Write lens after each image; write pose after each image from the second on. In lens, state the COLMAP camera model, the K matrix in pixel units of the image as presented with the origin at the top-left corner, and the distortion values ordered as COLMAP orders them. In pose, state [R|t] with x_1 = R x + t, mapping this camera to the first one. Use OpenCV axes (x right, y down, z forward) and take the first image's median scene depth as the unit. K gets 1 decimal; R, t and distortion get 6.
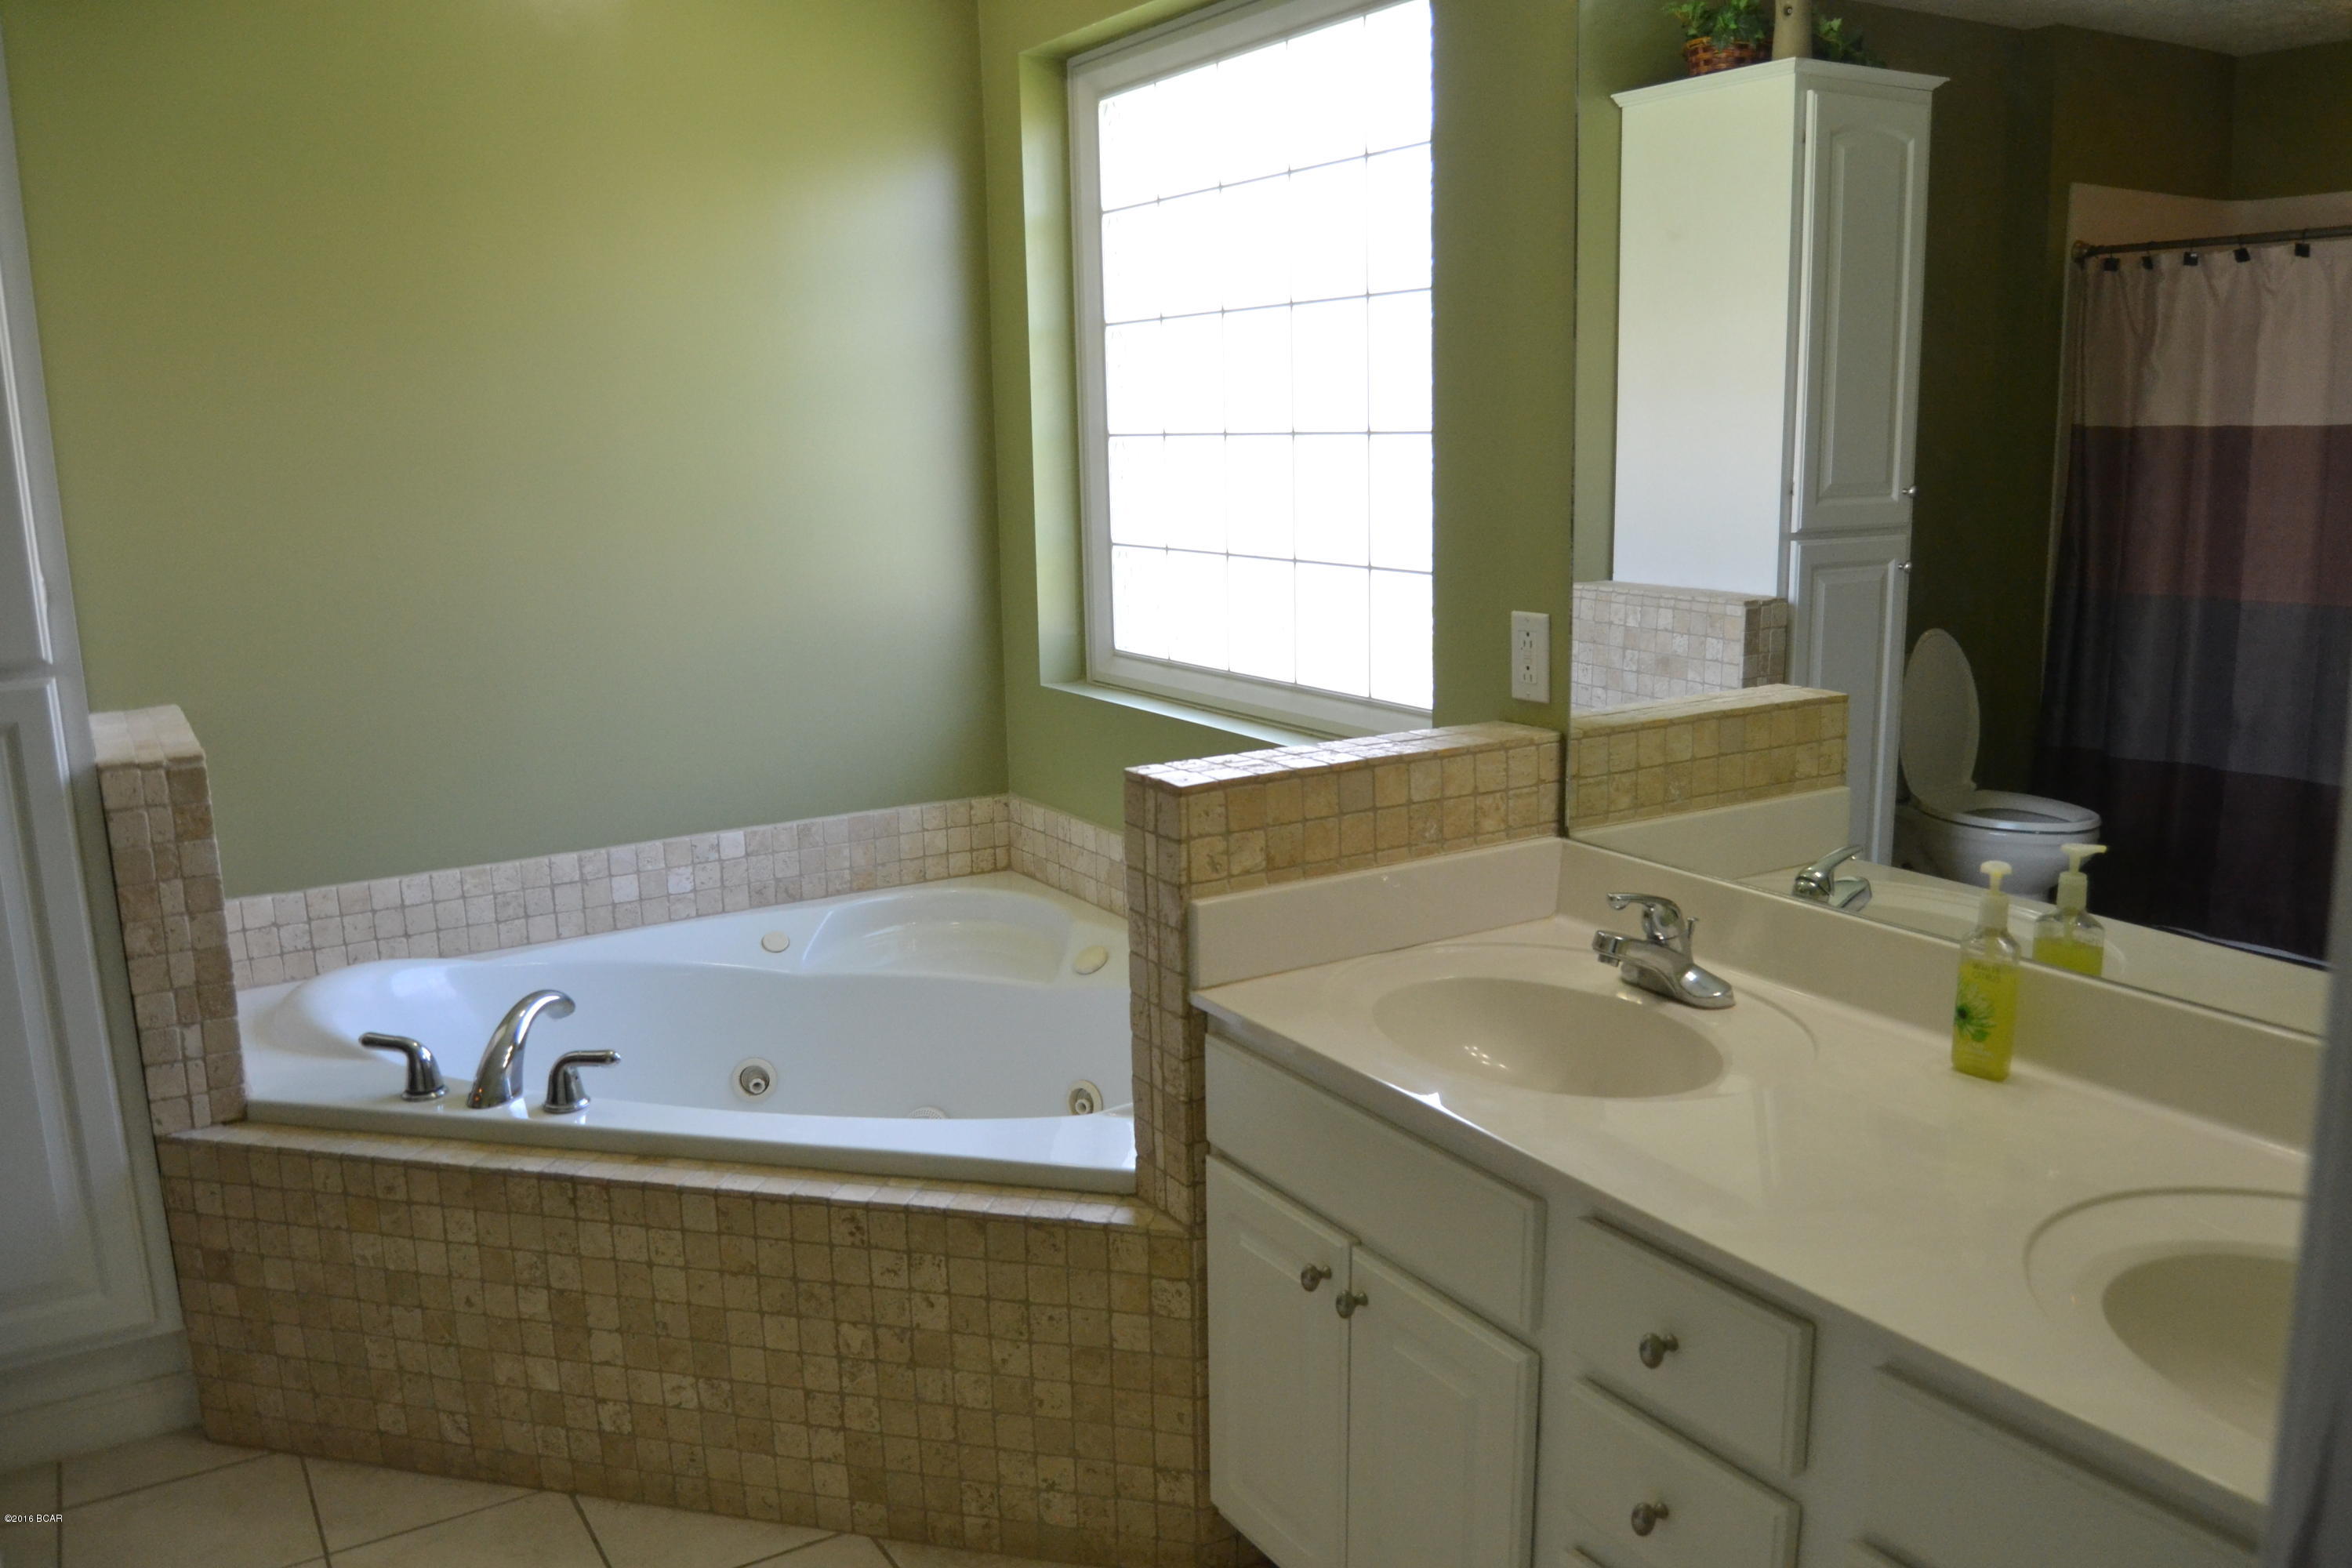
lens RADIAL K [[1861.8, 0, 1176.0], [0, 1861.8, 784.0], [0, 0, 1]] dist [-0.117401, 0.064100]
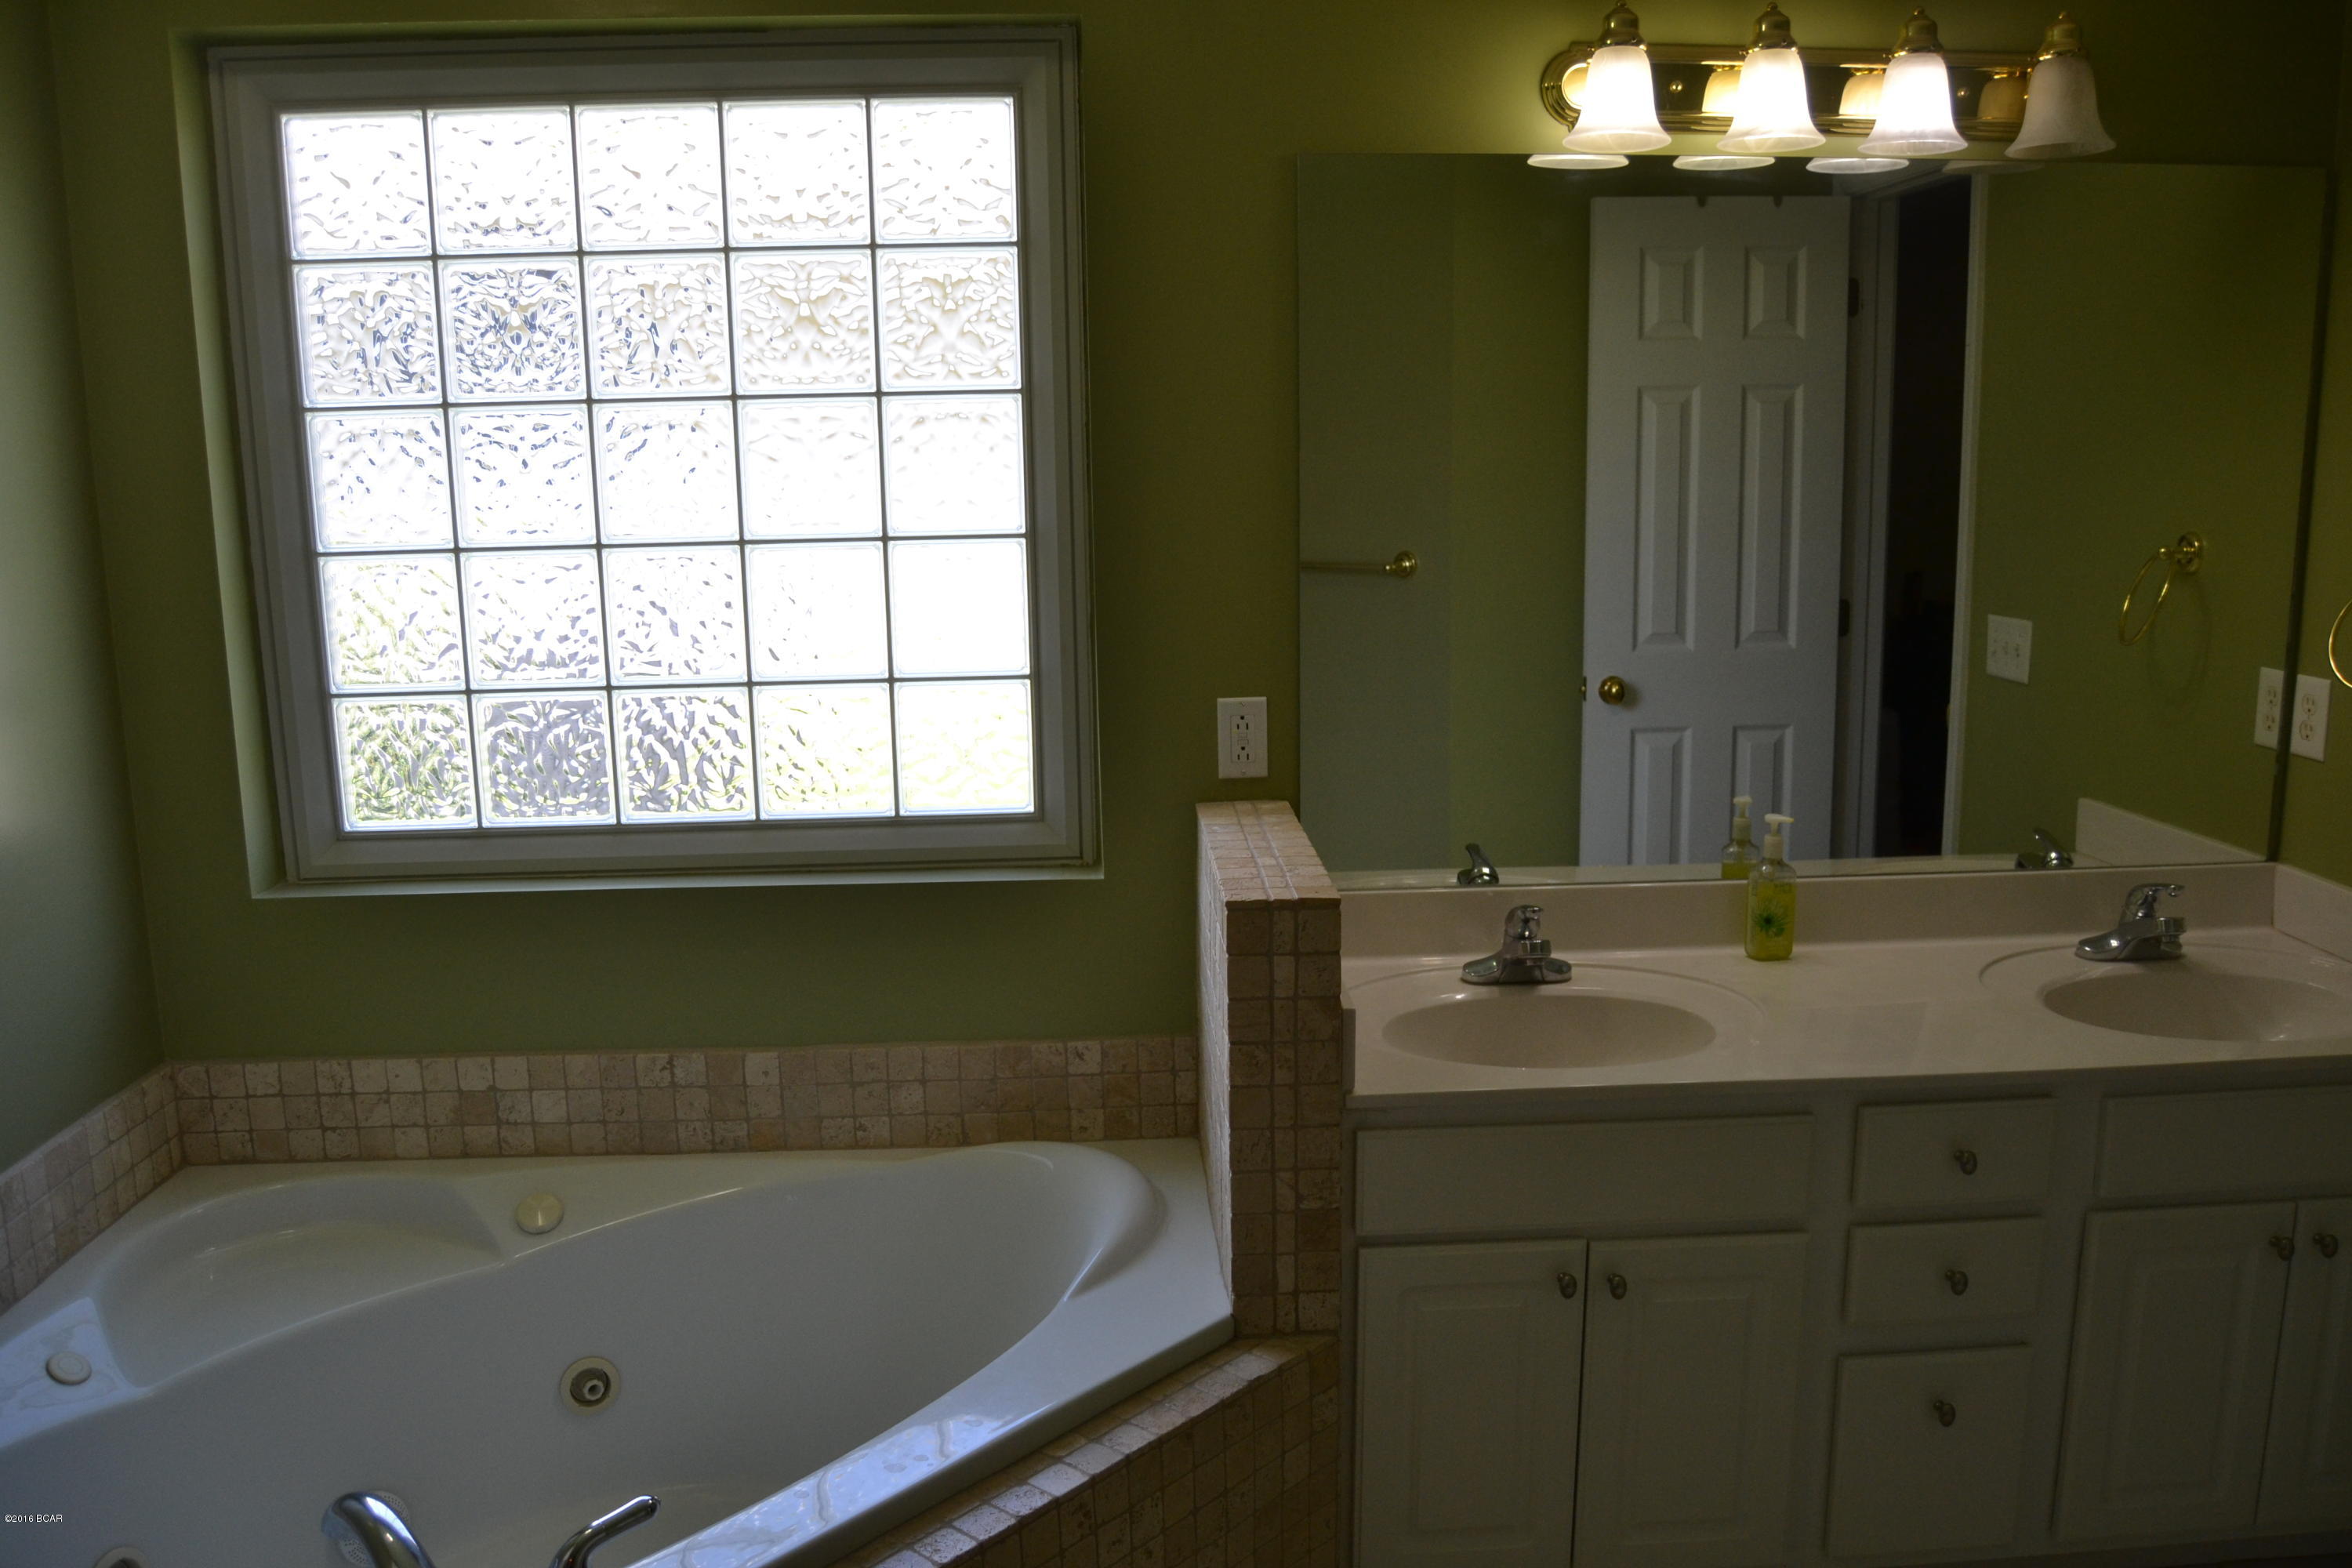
lens RADIAL K [[1861.8, 0, 1176.0], [0, 1861.8, 784.0], [0, 0, 1]] dist [-0.117401, 0.064100]
pose [[0.464488, -0.147013, 0.873291, -0.847568], [0.176888, 0.981654, 0.071172, -0.136331], [-0.867733, 0.121416, 0.481972, 0.544390]]
